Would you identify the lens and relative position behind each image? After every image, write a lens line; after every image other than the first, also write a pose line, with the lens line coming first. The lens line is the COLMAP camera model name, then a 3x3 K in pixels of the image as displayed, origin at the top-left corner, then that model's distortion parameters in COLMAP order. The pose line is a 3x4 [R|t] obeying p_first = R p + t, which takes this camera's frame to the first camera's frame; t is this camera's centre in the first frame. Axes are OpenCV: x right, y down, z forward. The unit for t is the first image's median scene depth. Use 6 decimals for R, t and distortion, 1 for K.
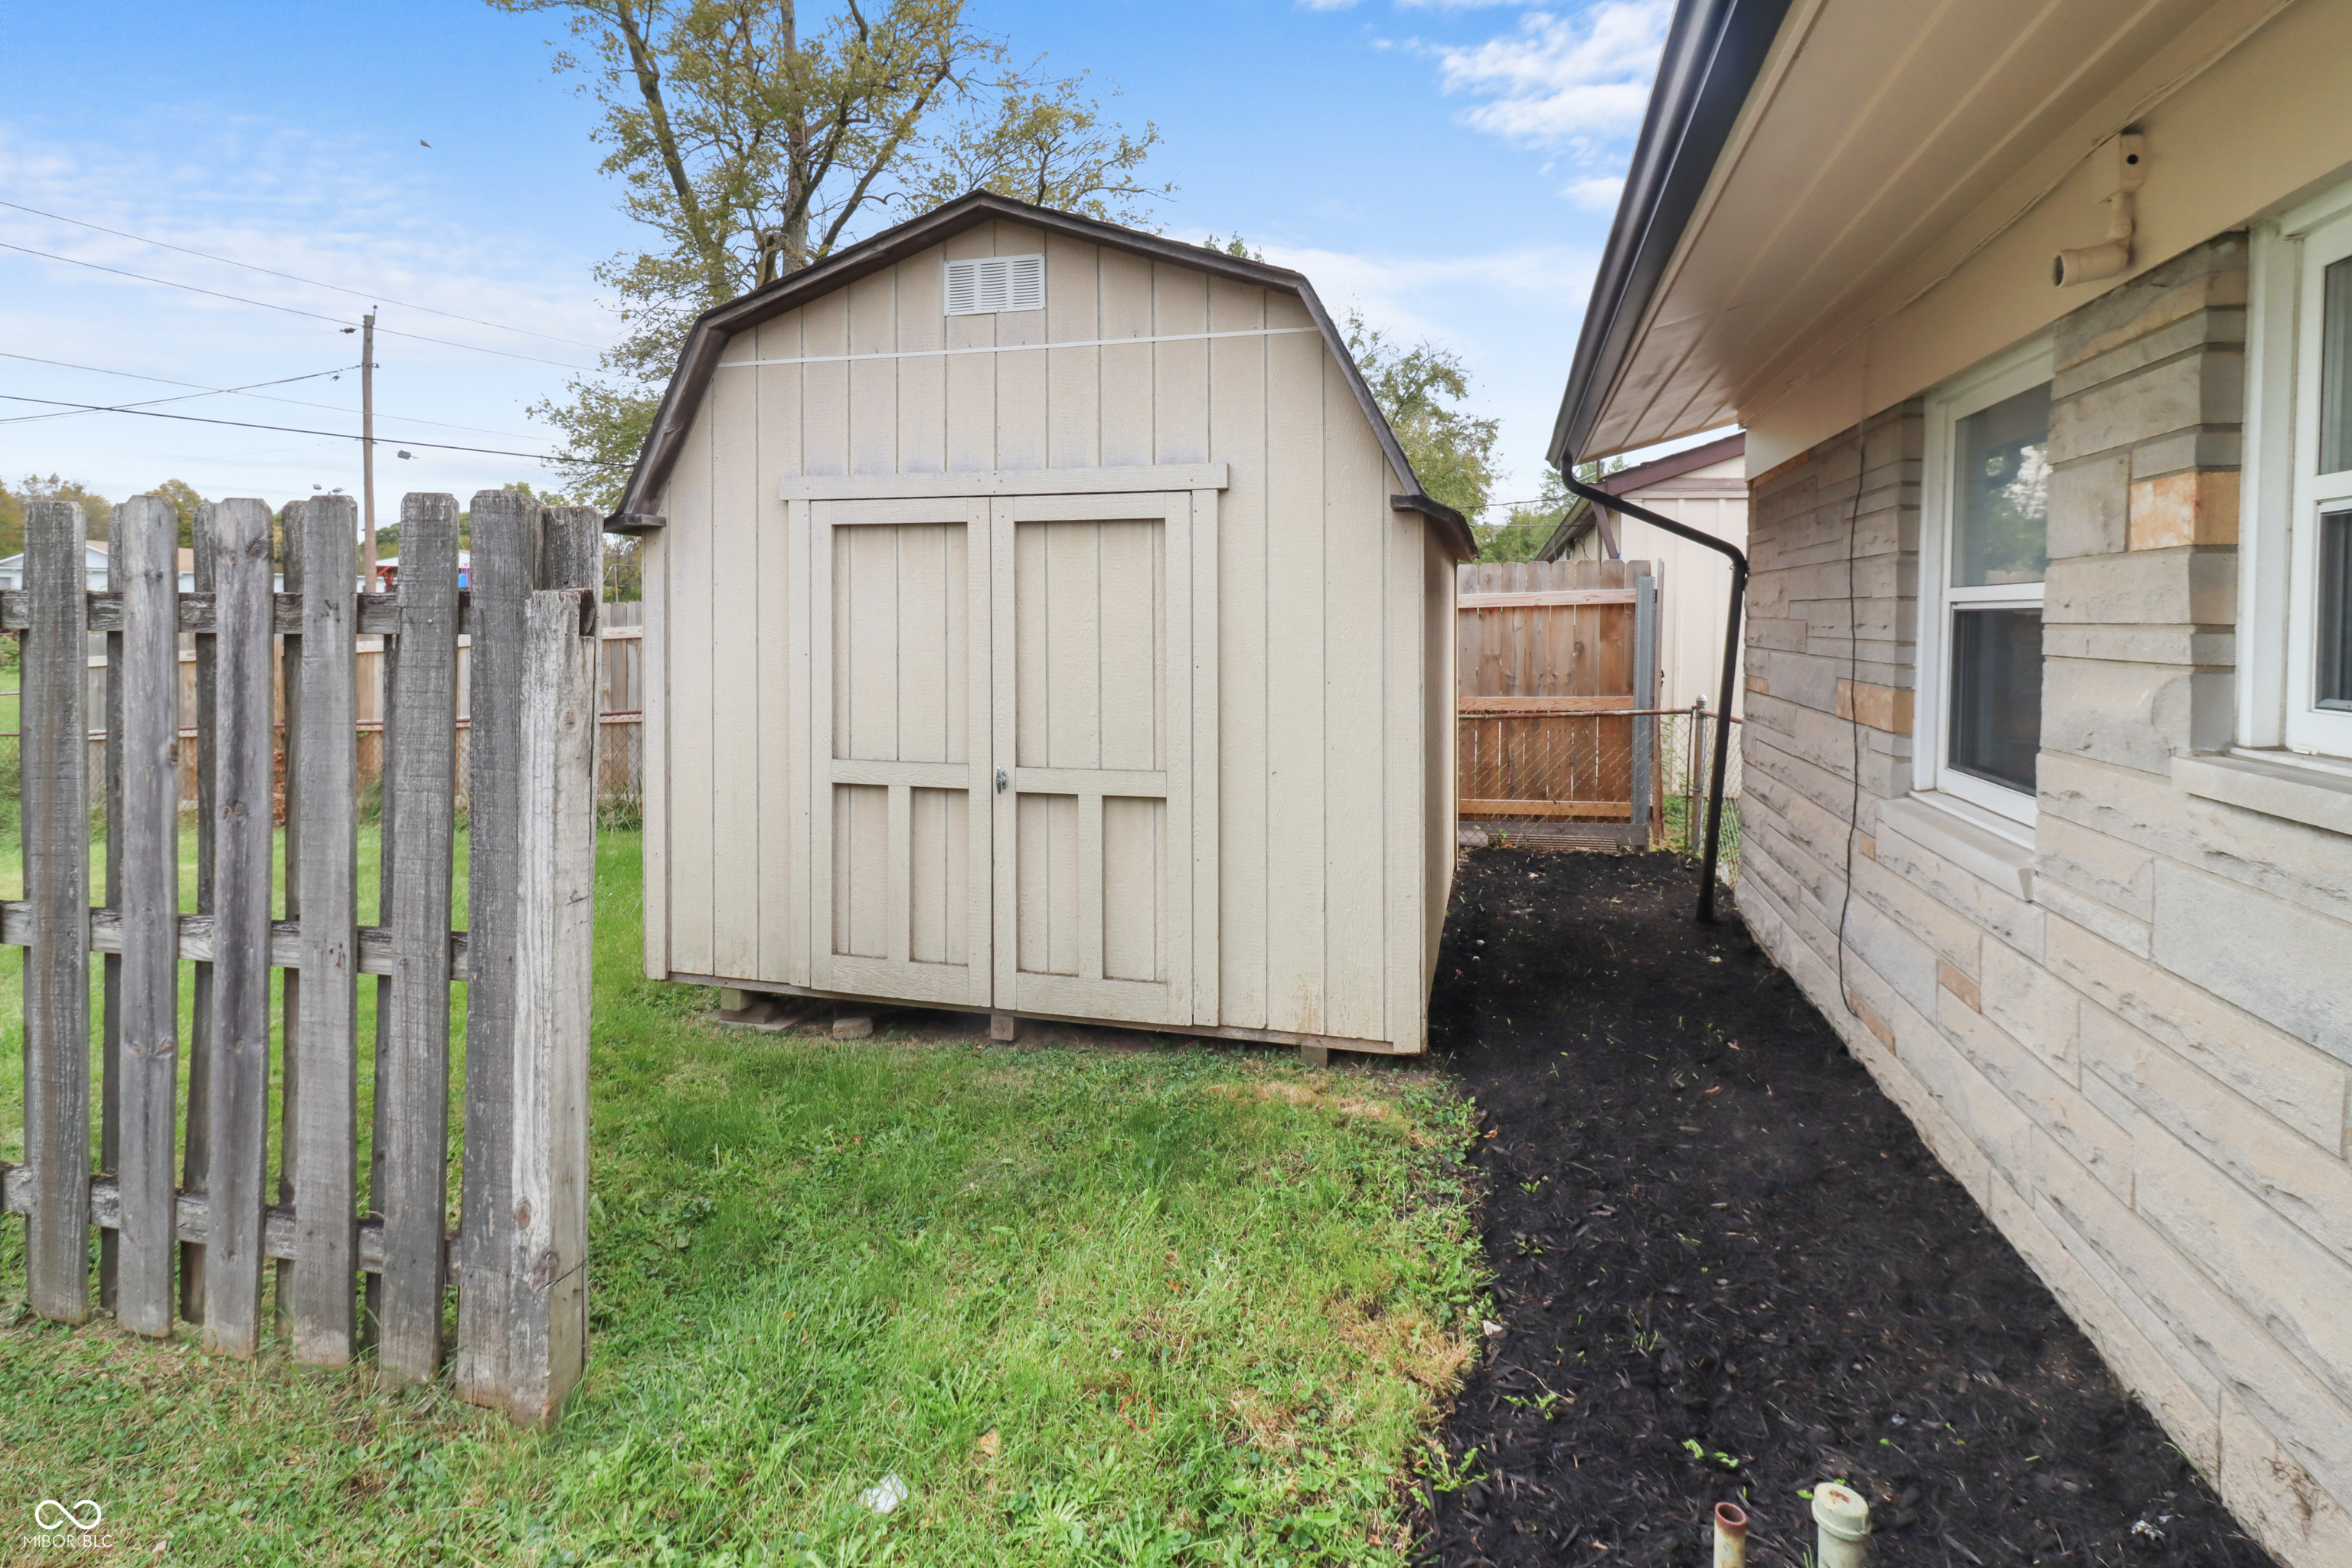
lens RADIAL K [[1143.6, 0, 1155.5], [0, 1143.6, 642.7], [0, 0, 1]] dist [0.005516, -0.000535]
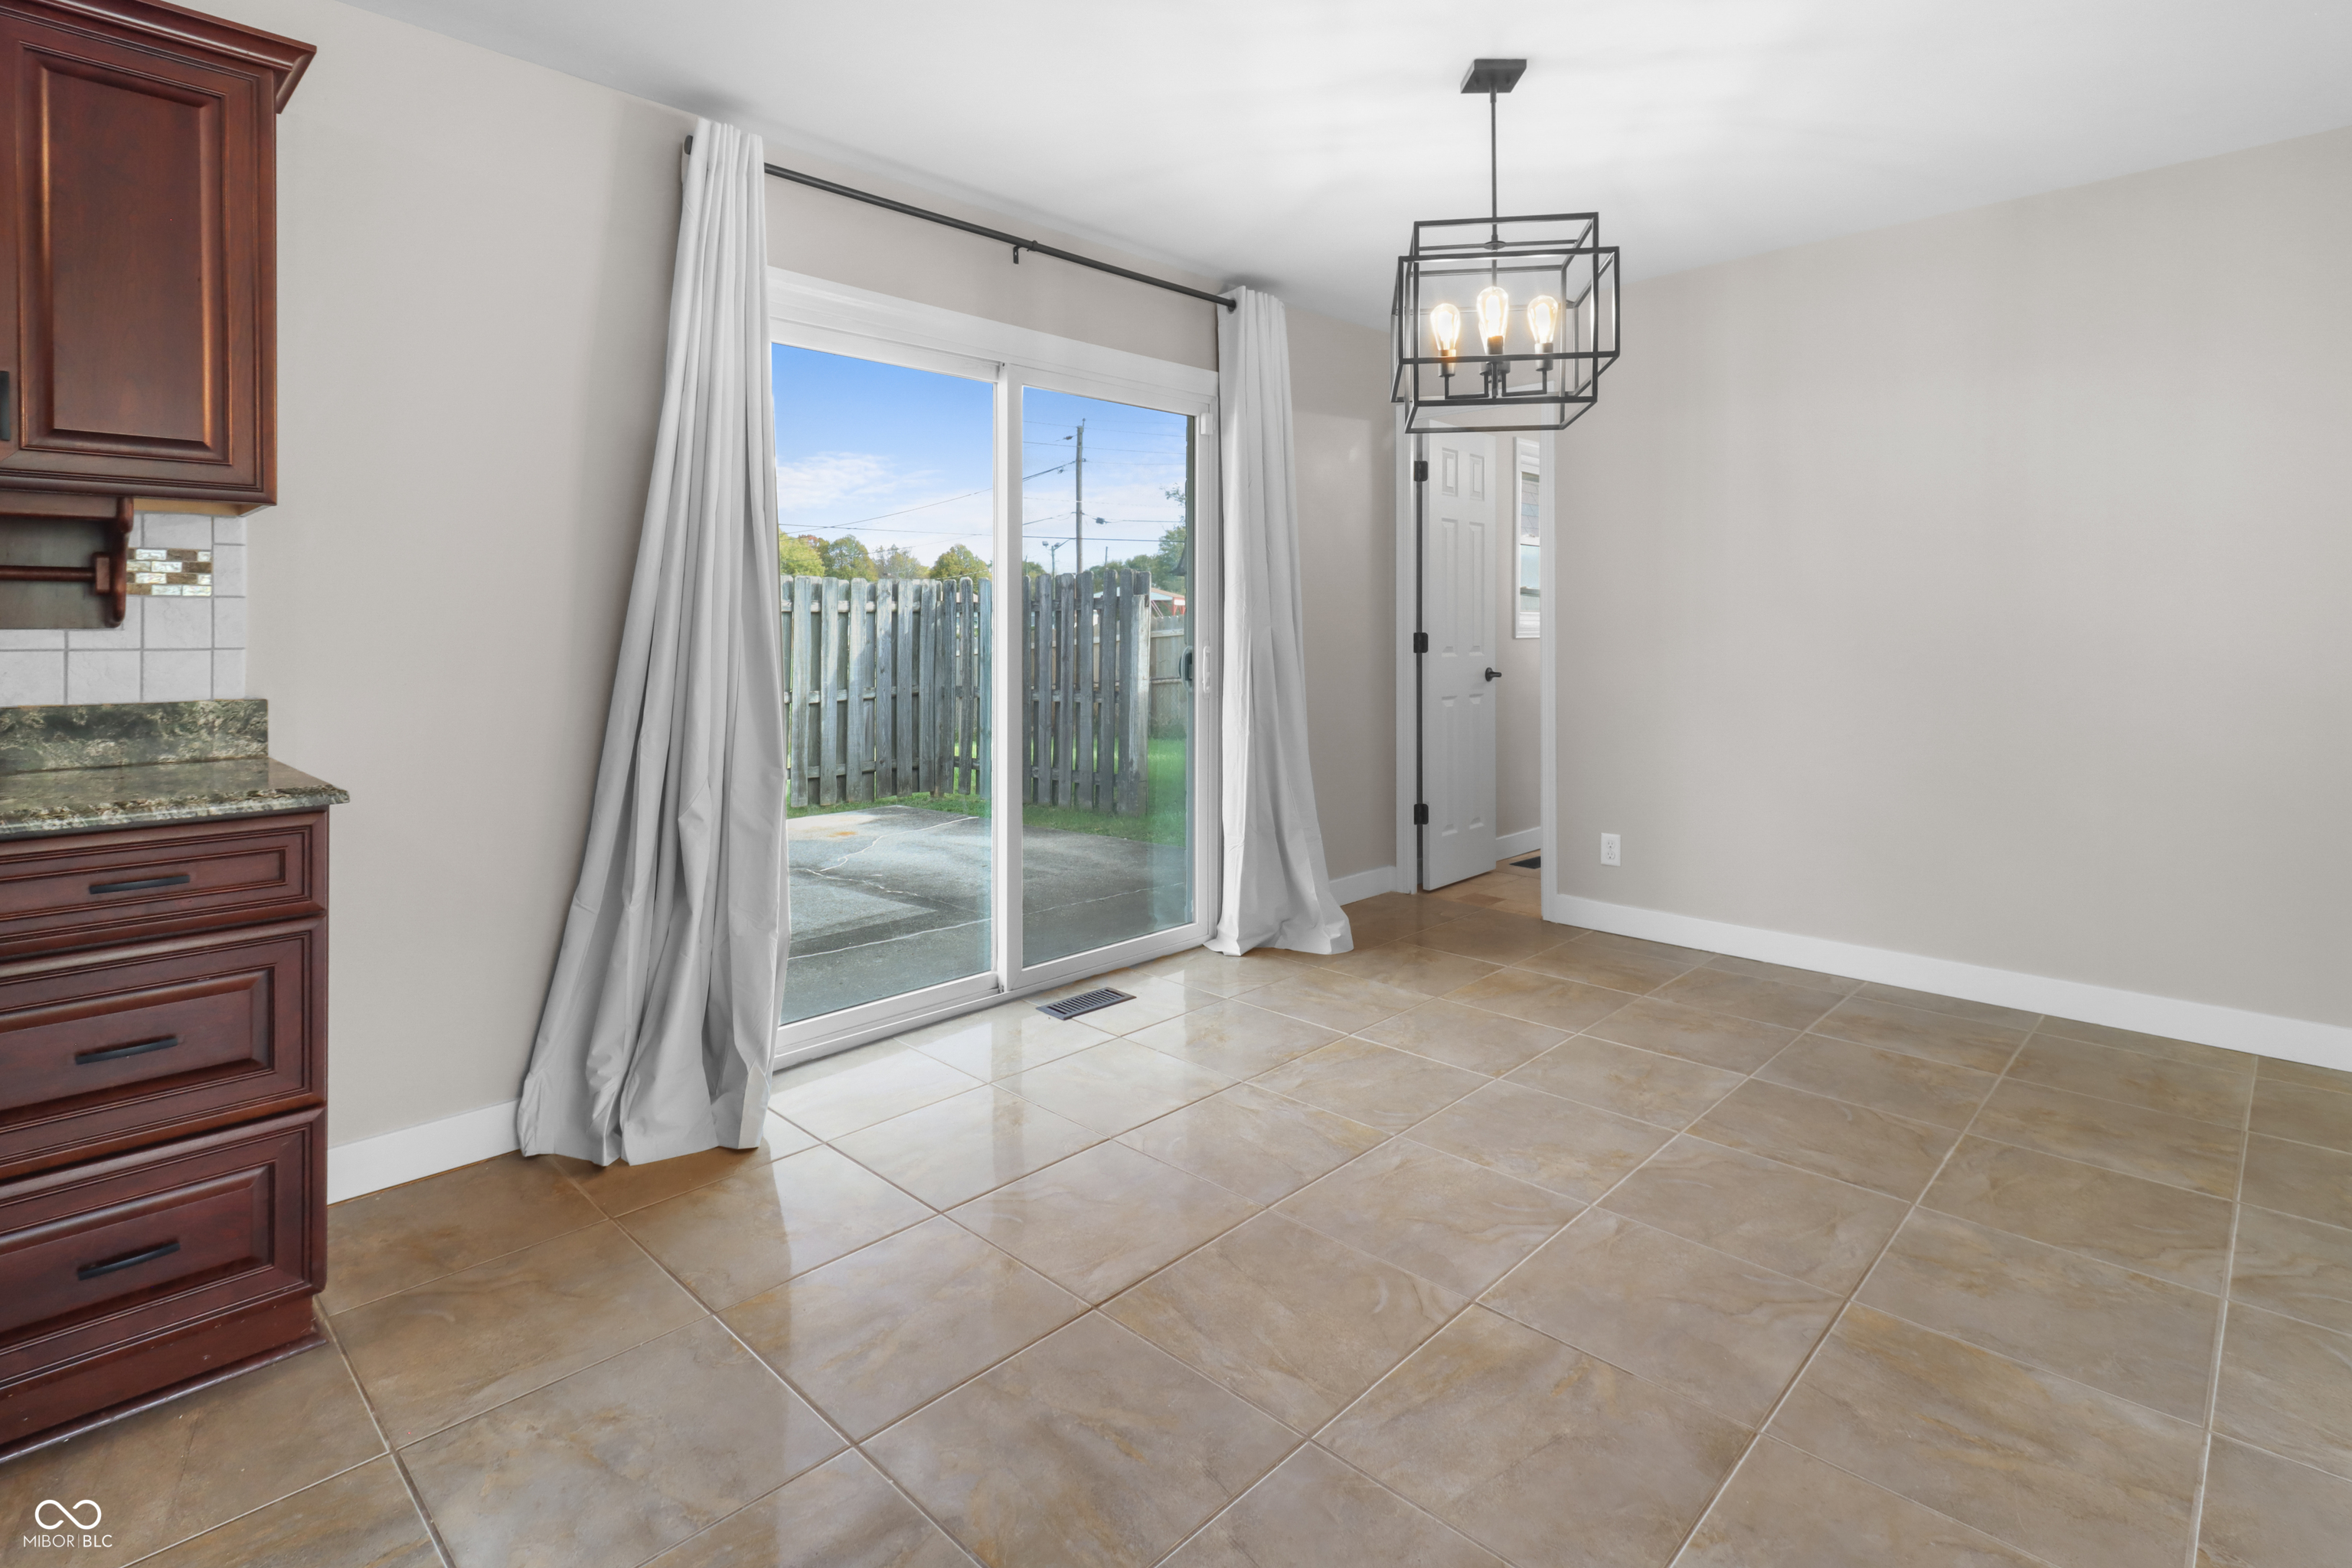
lens RADIAL K [[1143.6, 0, 1181.8], [0, 1143.6, 640.1], [0, 0, 1]] dist [0.005516, -0.000535]
pose [[0.873819, -0.013516, -0.486064, 1.245752], [0.002402, 0.999721, -0.023480, 0.168213], [0.486246, 0.019350, 0.873608, -1.932825]]
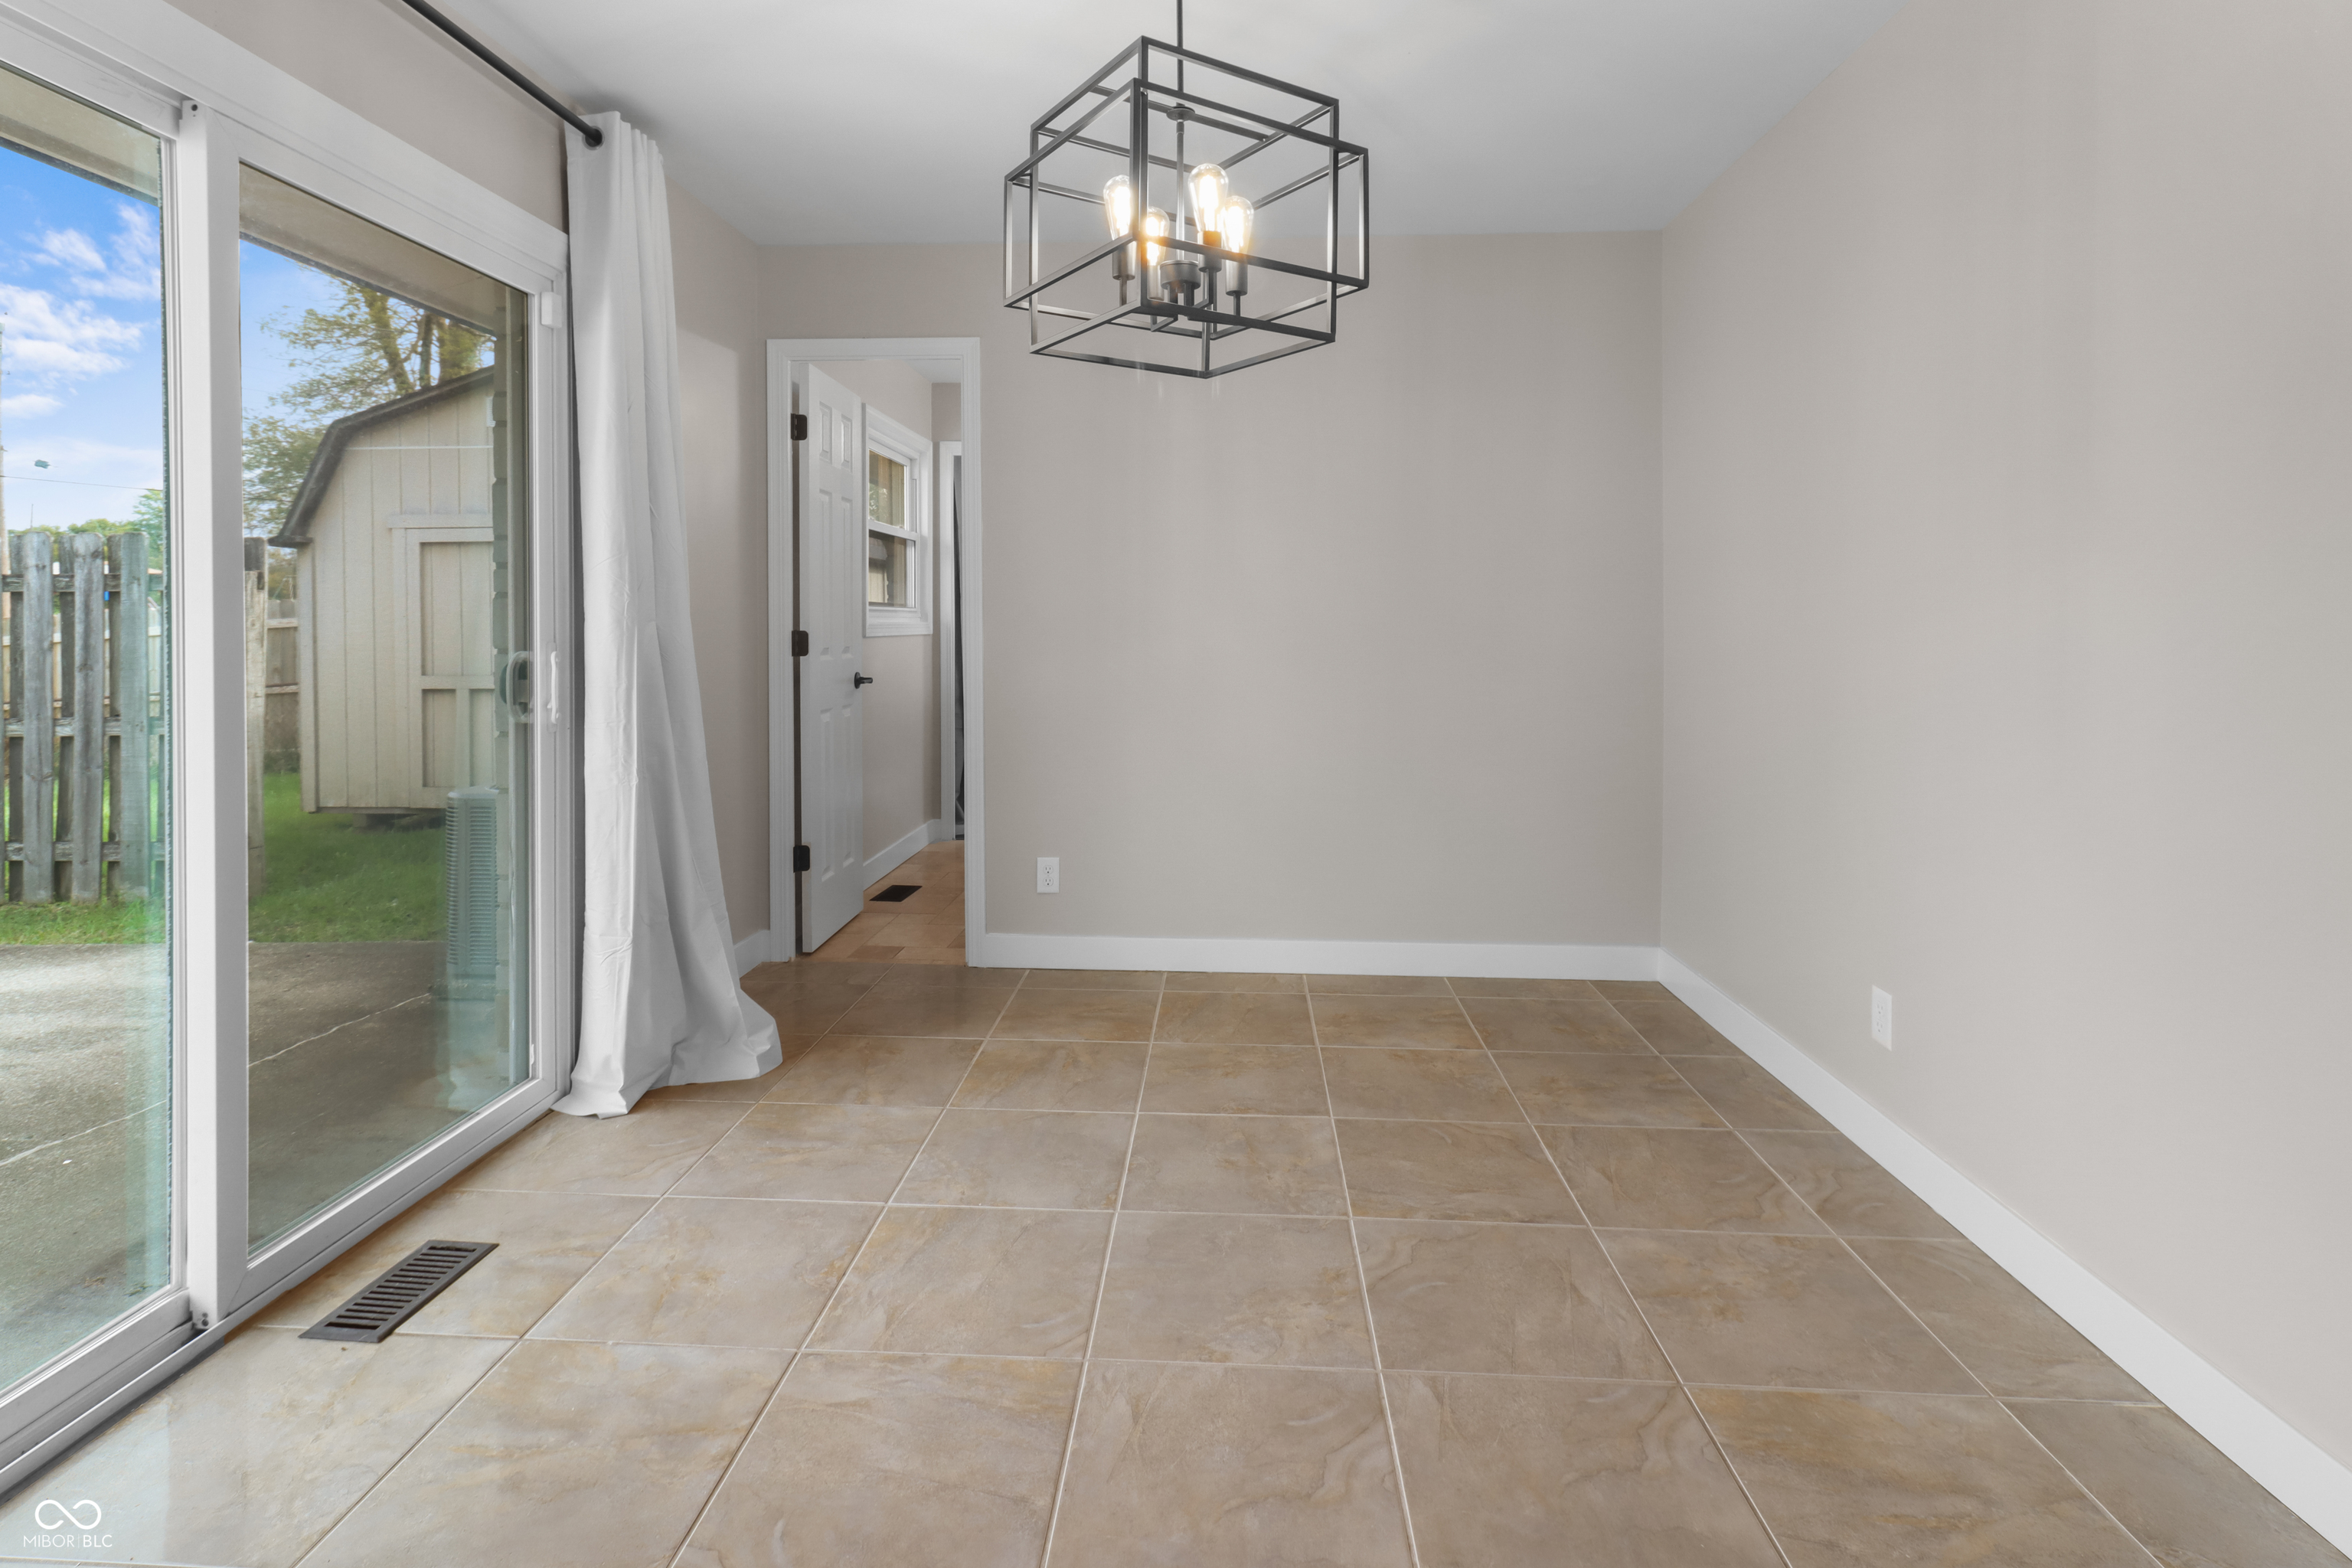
lens RADIAL K [[1143.6, 0, 1162.7], [0, 1143.6, 646.9], [0, 0, 1]] dist [0.005516, -0.000535]
pose [[0.978846, -0.017267, 0.203867, 0.819940], [0.018544, 0.999819, -0.004354, 0.148859], [-0.203755, 0.008043, 0.978989, -1.648022]]
